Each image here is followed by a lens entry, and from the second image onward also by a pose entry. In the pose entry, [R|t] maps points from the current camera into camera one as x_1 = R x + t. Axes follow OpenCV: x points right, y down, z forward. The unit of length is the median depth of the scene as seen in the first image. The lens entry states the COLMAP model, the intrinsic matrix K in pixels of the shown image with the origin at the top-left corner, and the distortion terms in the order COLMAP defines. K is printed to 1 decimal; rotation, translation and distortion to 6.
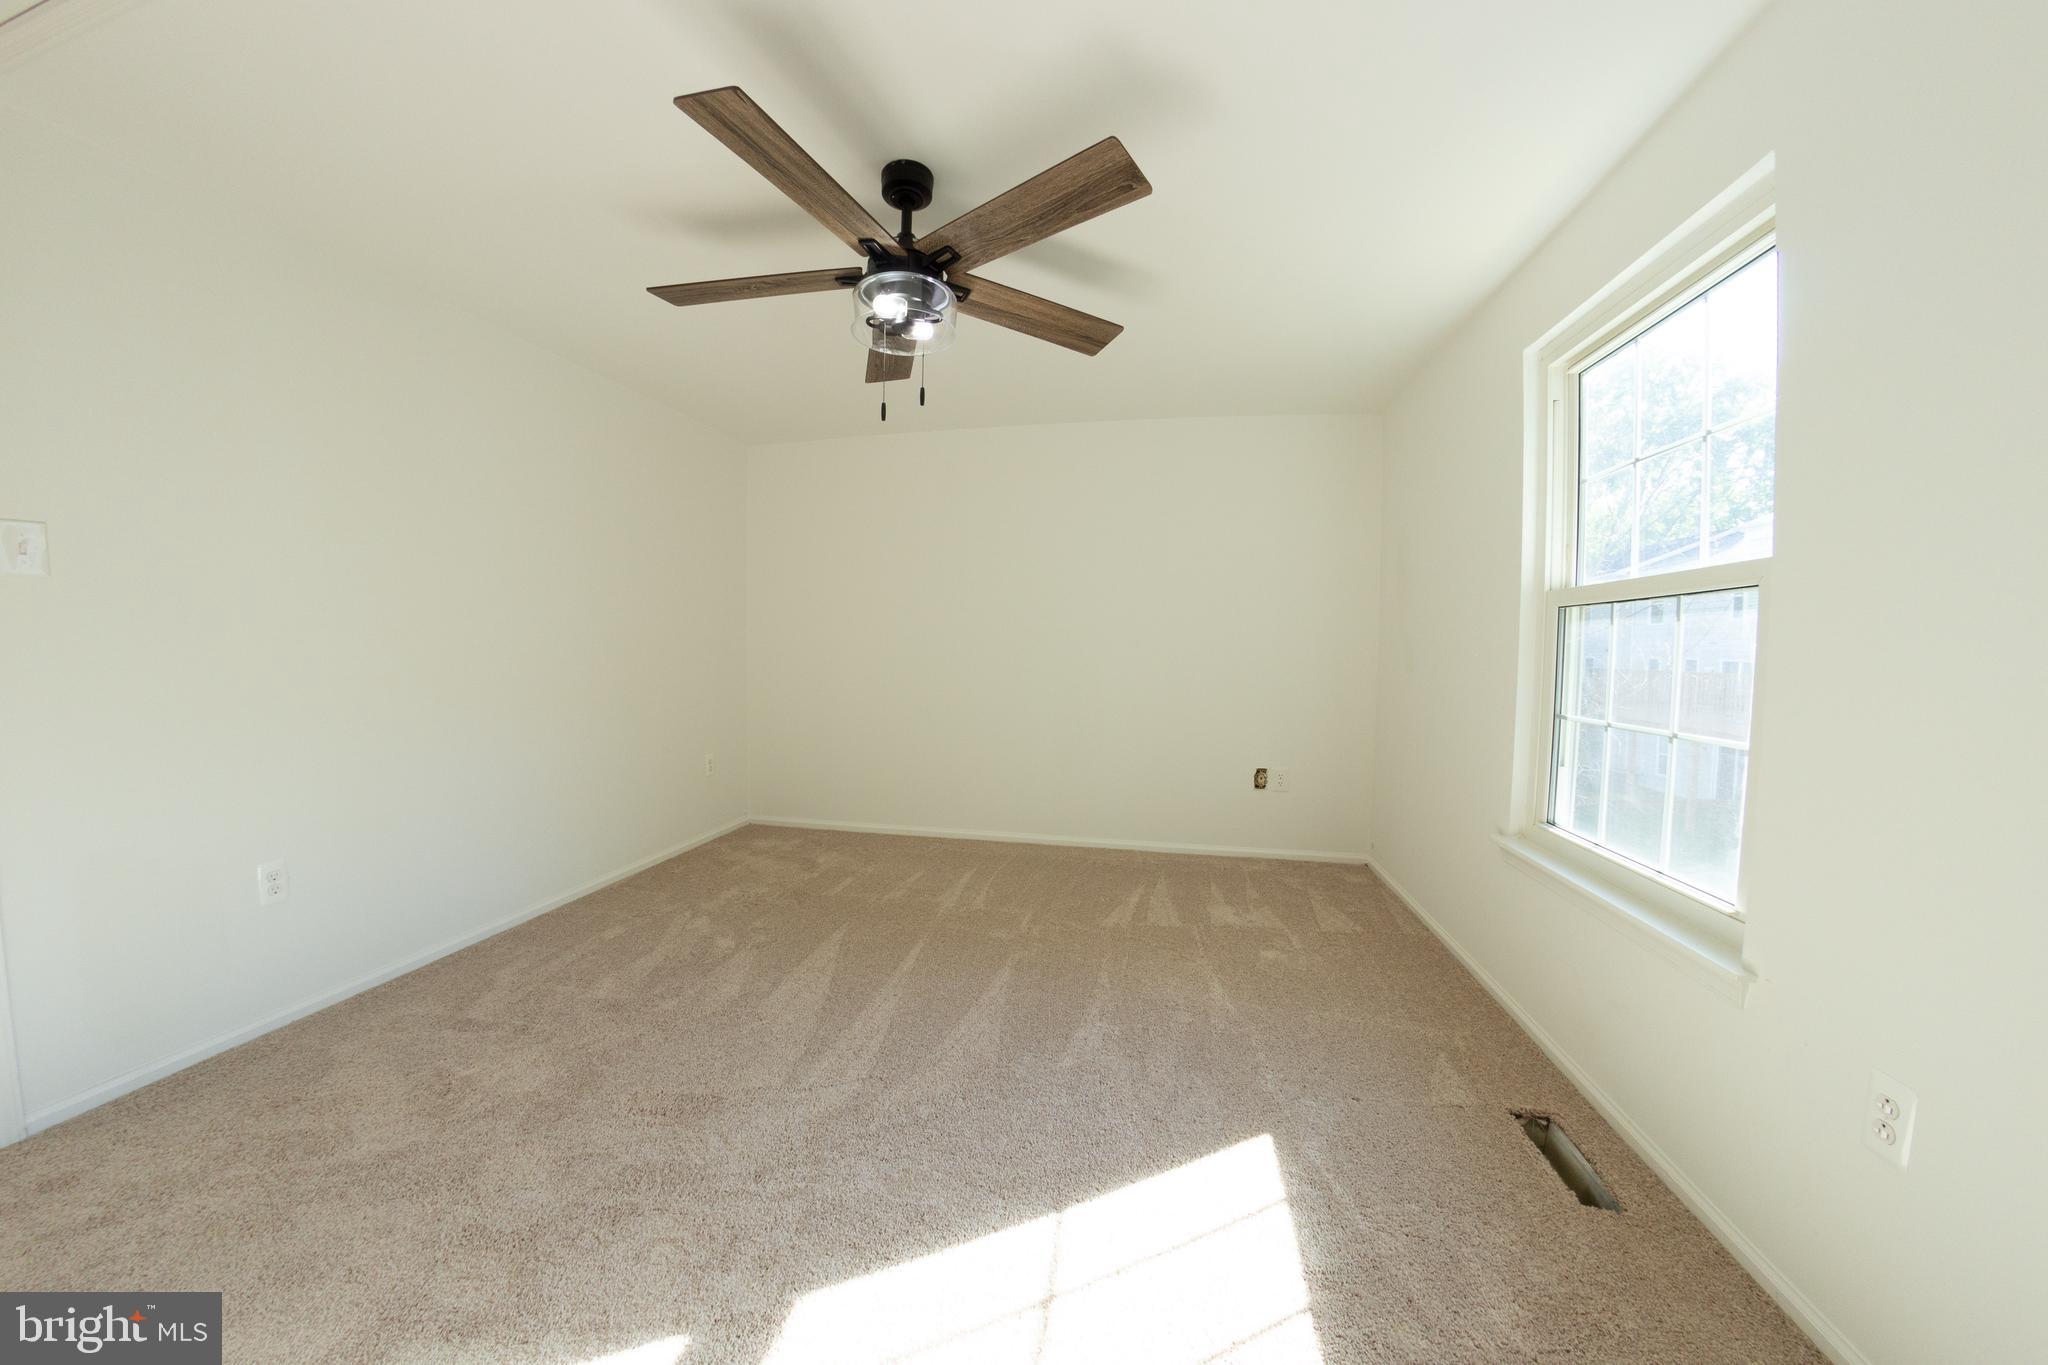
lens RADIAL K [[678.9, 0, 1015.8], [0, 678.9, 690.3], [0, 0, 1]] dist [-0.057146, 0.006986]
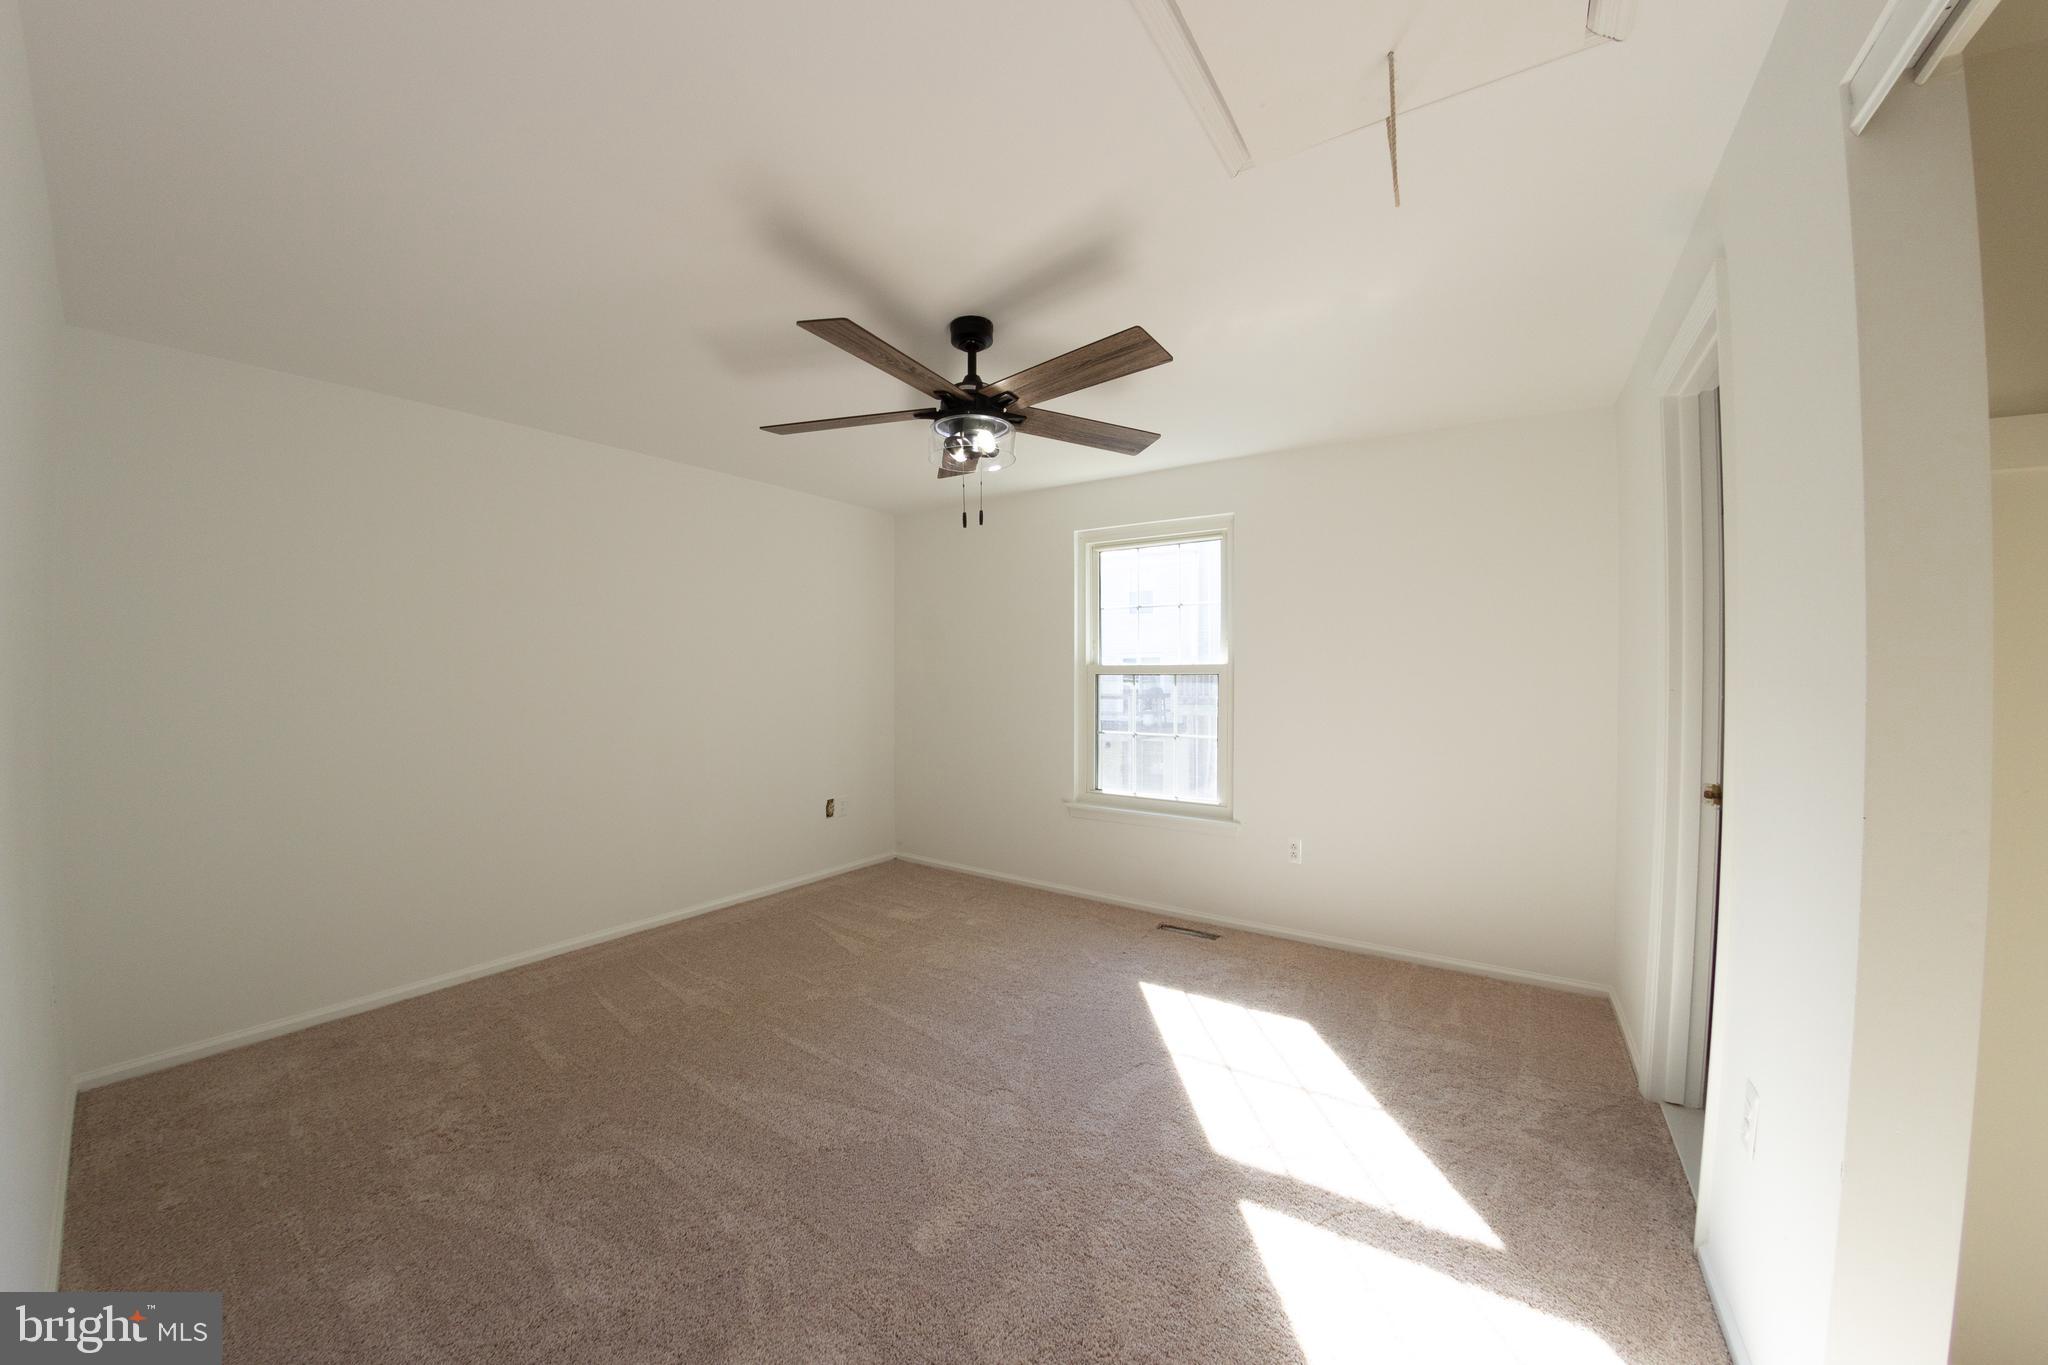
lens RADIAL K [[678.9, 0, 1015.8], [0, 678.9, 690.3], [0, 0, 1]] dist [-0.057146, 0.006986]
pose [[0.417711, -0.035763, 0.907876, -1.244746], [0.069495, 0.997555, 0.007322, -0.131452], [-0.905918, 0.060034, 0.419175, 0.458082]]
